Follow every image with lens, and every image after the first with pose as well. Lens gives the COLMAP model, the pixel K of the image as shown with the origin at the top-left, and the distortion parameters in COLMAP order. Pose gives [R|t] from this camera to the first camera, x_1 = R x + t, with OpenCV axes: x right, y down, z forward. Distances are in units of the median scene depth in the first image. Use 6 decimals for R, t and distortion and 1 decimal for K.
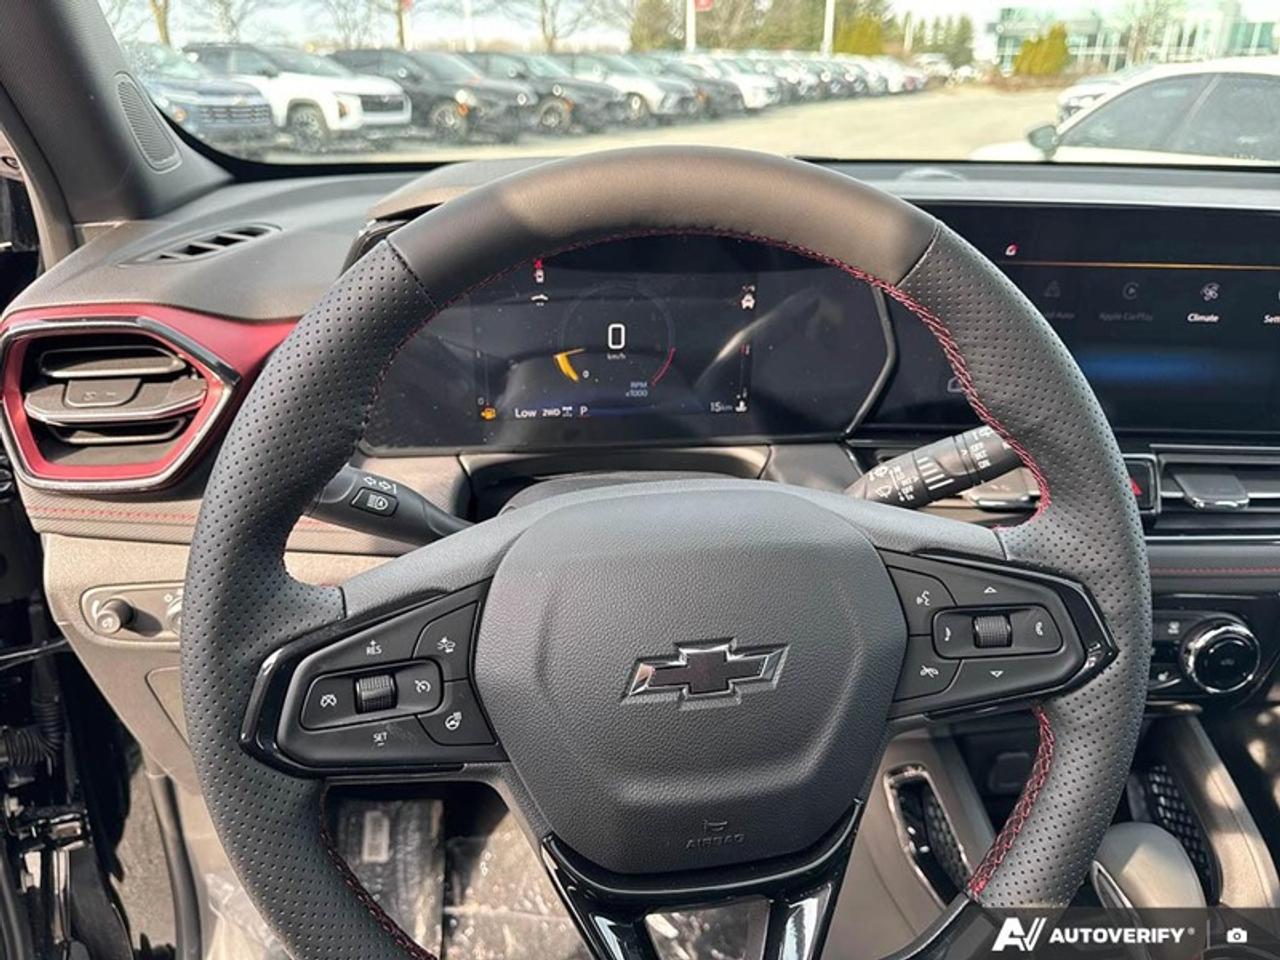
lens RADIAL K [[903.3, 0, 646.4], [0, 903.3, 481.6], [0, 0, 1]] dist [0.108411, -0.214896]
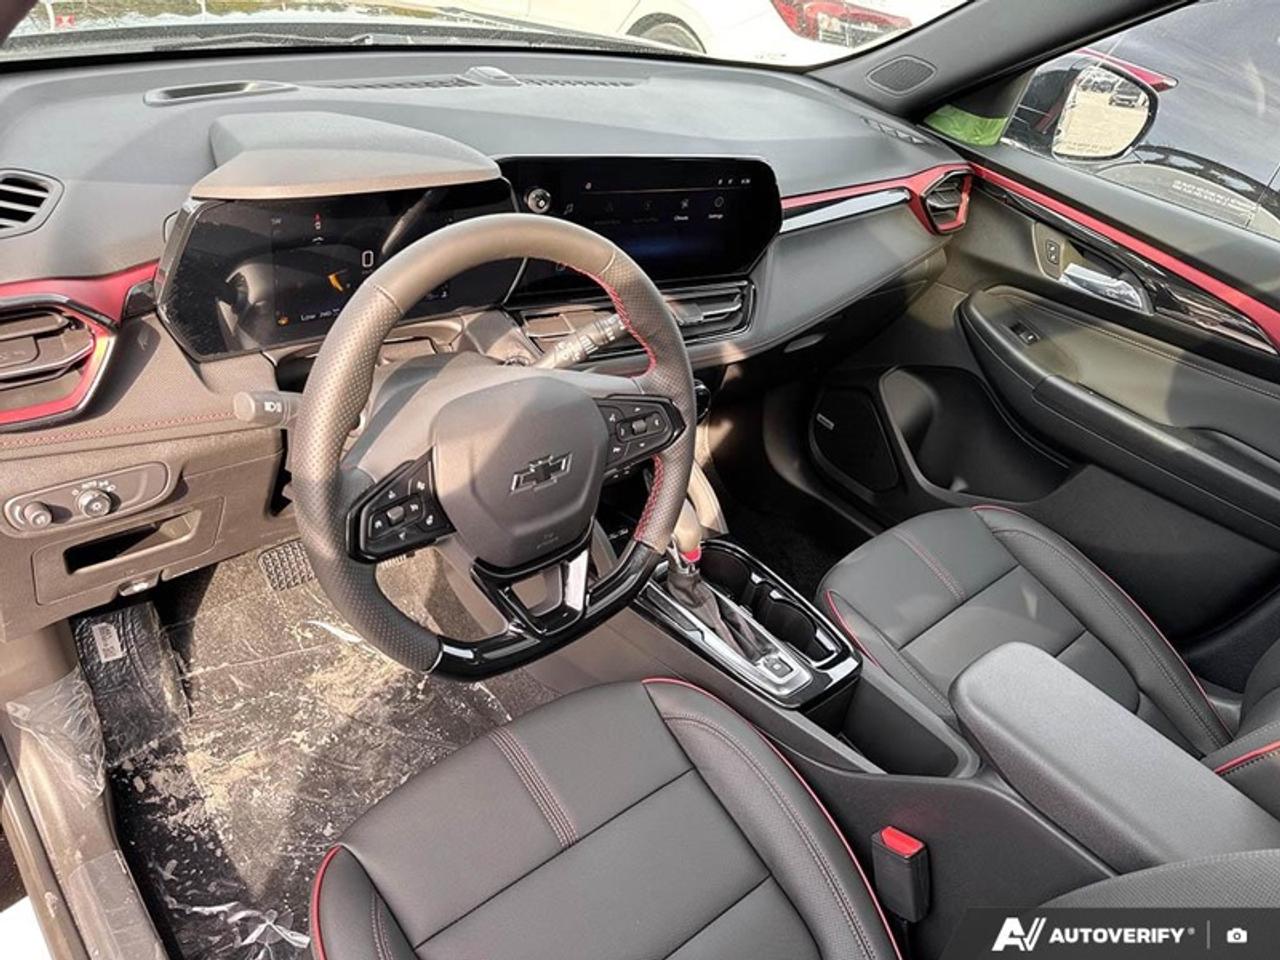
lens RADIAL K [[903.3, 0, 646.4], [0, 903.3, 481.6], [0, 0, 1]] dist [0.108411, -0.214896]
pose [[0.821366, -0.211088, 0.529906, -0.806263], [0.046166, 0.950558, 0.307097, -0.387123], [-0.568530, -0.227775, 0.790501, -0.789169]]
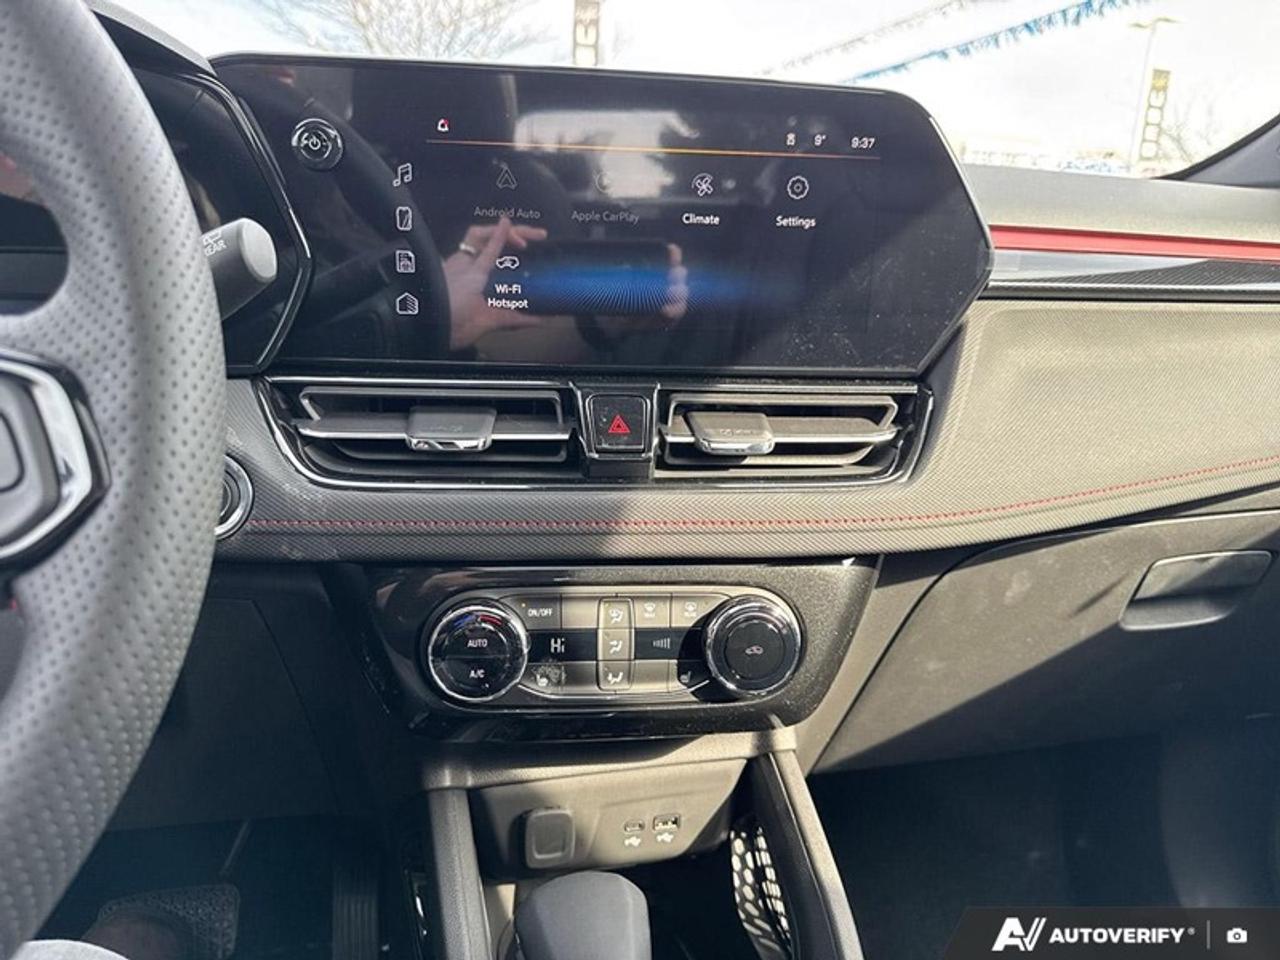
lens RADIAL K [[903.3, 0, 646.4], [0, 903.3, 481.6], [0, 0, 1]] dist [0.108411, -0.214896]
pose [[0.995558, -0.009820, 0.093634, 0.783001], [0.024103, 0.987984, -0.152662, 0.280560], [-0.091009, 0.154241, 0.983833, 0.392066]]
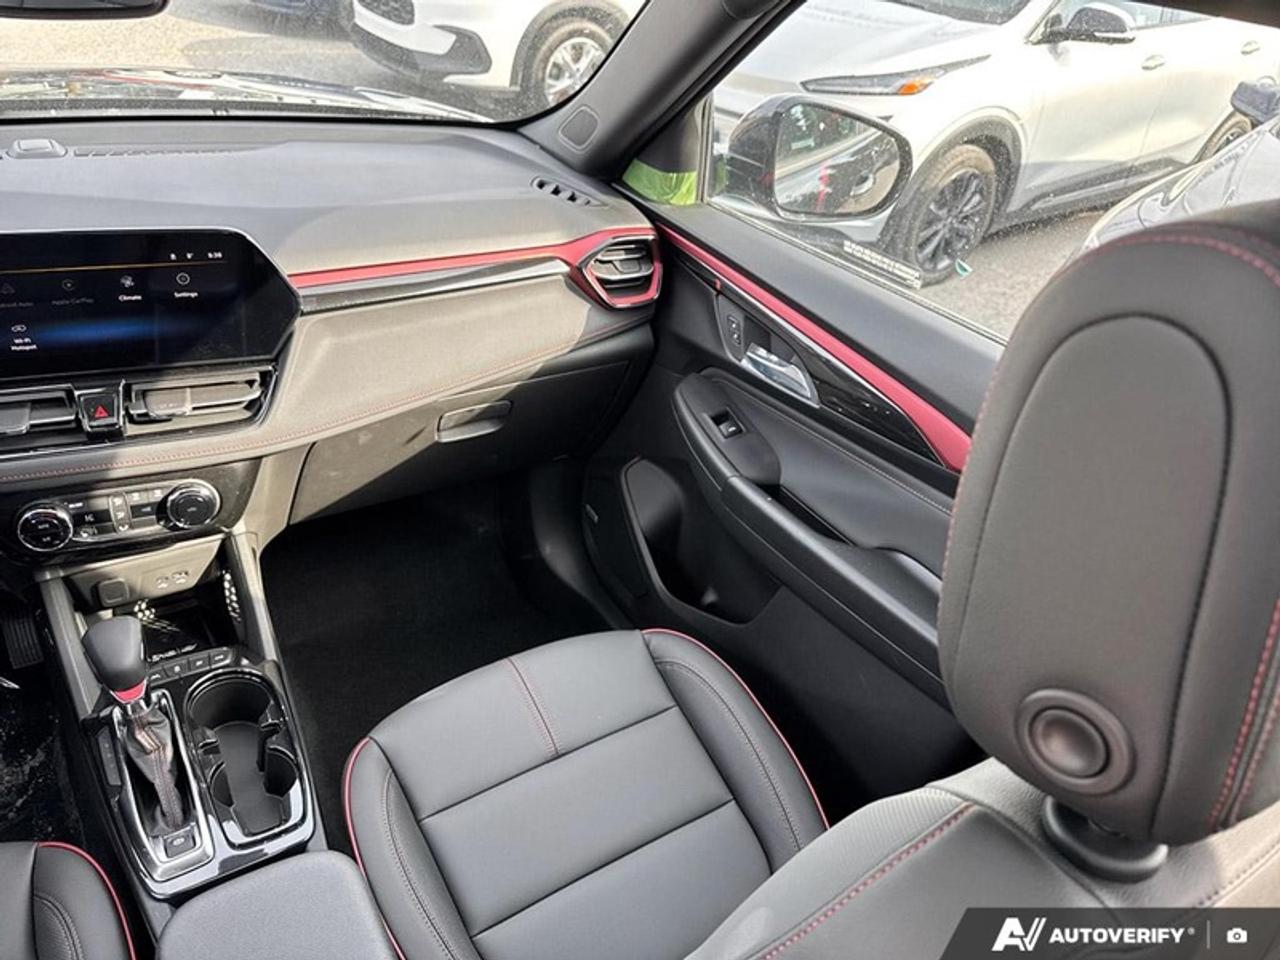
lens RADIAL K [[909.6, 0, 665.4], [0, 909.6, 481.2], [0, 0, 1]] dist [-0.031801, 0.003987]
pose [[0.899510, -0.156052, 0.408081, 1.222919], [0.057270, 0.968092, 0.243965, -0.320713], [-0.433131, -0.196078, 0.879745, -1.276266]]
